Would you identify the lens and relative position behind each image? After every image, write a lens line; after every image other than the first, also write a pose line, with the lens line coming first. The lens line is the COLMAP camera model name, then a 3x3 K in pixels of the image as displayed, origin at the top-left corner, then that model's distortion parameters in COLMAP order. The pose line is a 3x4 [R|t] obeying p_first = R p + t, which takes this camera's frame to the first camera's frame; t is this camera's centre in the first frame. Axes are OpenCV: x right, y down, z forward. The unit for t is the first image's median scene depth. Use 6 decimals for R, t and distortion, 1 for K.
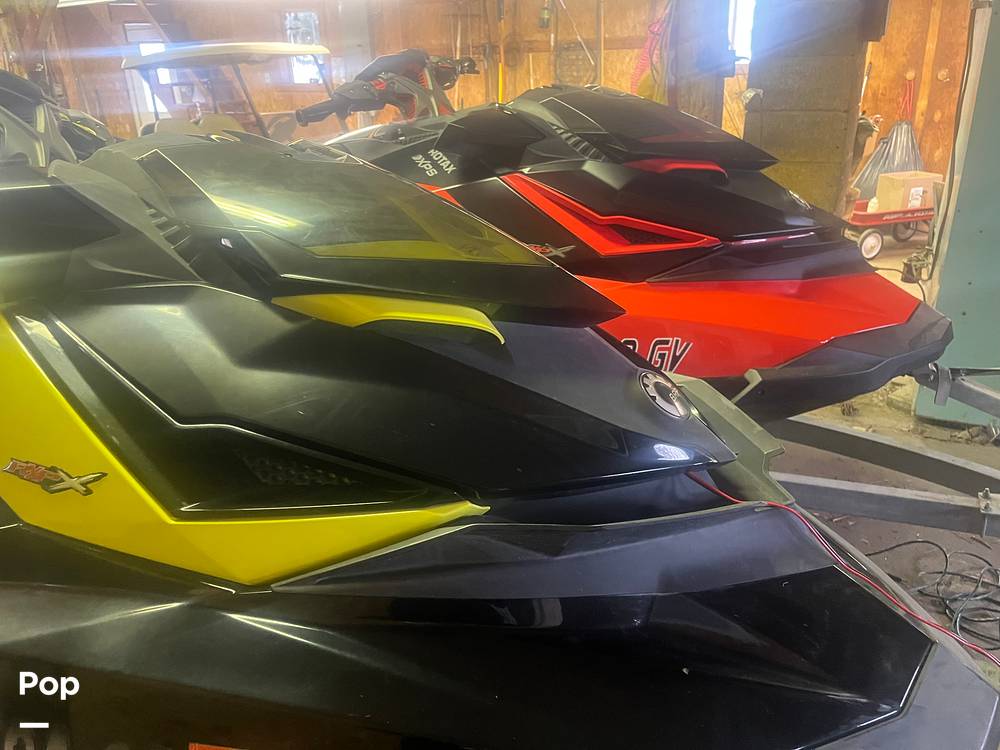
lens RADIAL K [[754.6, 0, 484.8], [0, 754.6, 374.6], [0, 0, 1]] dist [0.062945, -0.095056]
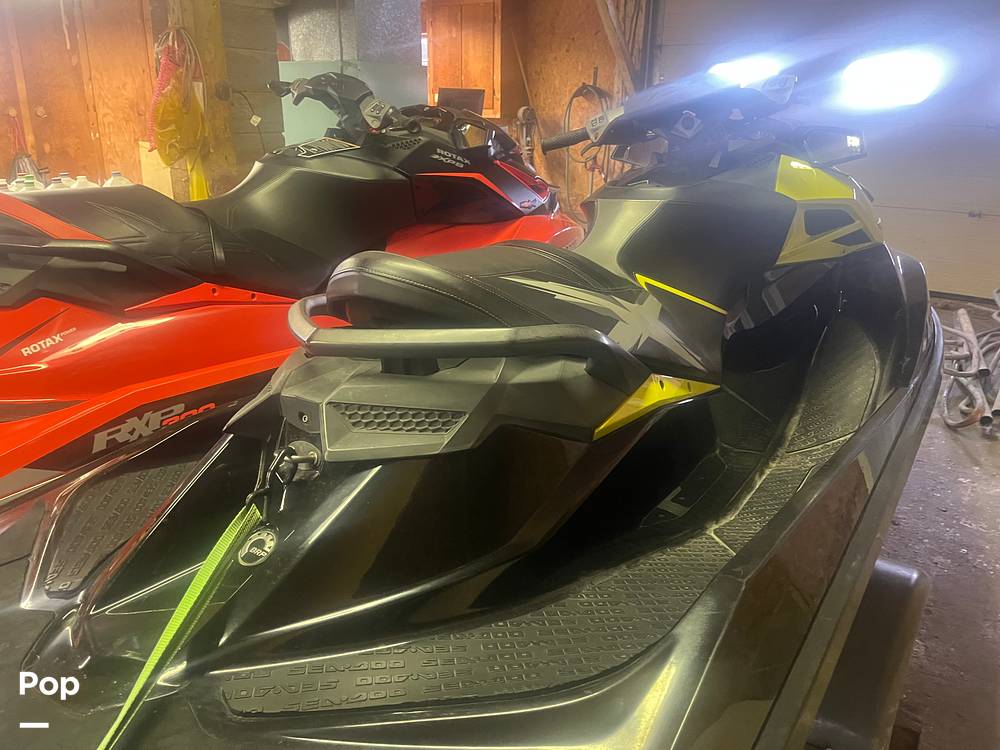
lens RADIAL K [[751.8, 0, 507.6], [0, 751.8, 361.1], [0, 0, 1]] dist [0.067696, -0.109767]
pose [[0.147749, -0.291643, 0.945047, -0.332714], [0.356756, 0.906920, 0.224102, -0.050734], [-0.922440, 0.304040, 0.238042, 0.161918]]
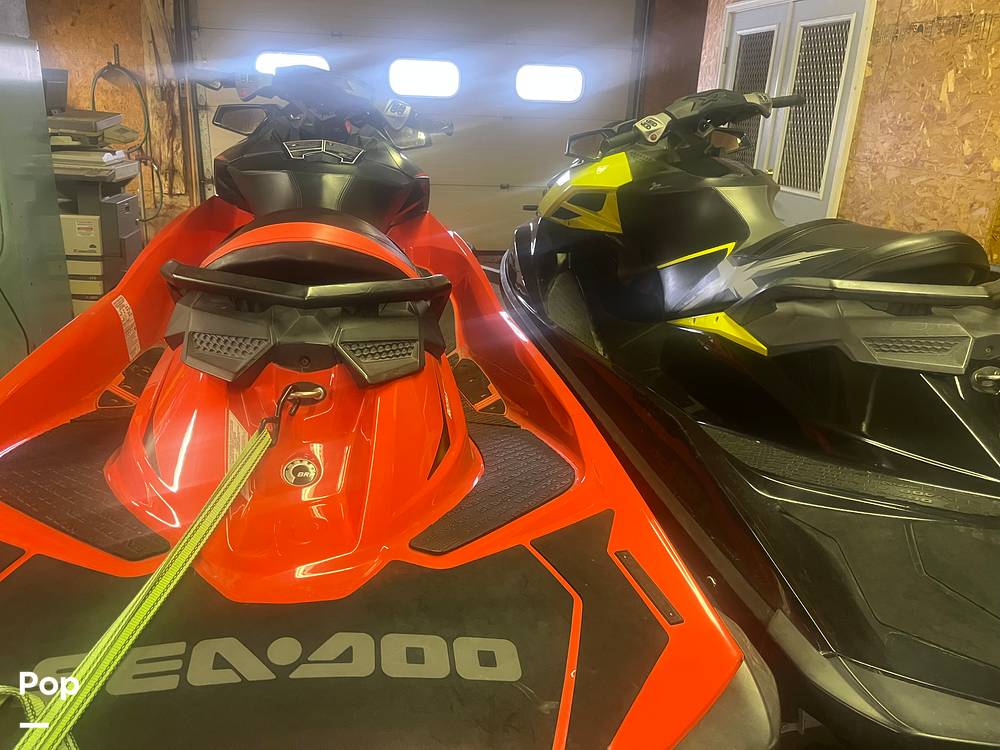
lens RADIAL K [[745.2, 0, 490.4], [0, 745.2, 372.8], [0, 0, 1]] dist [0.069460, -0.097807]
pose [[-0.593002, -0.268646, 0.759064, -0.291190], [0.283711, 0.812534, 0.509212, -0.140191], [-0.753563, 0.517318, -0.405616, 0.376109]]
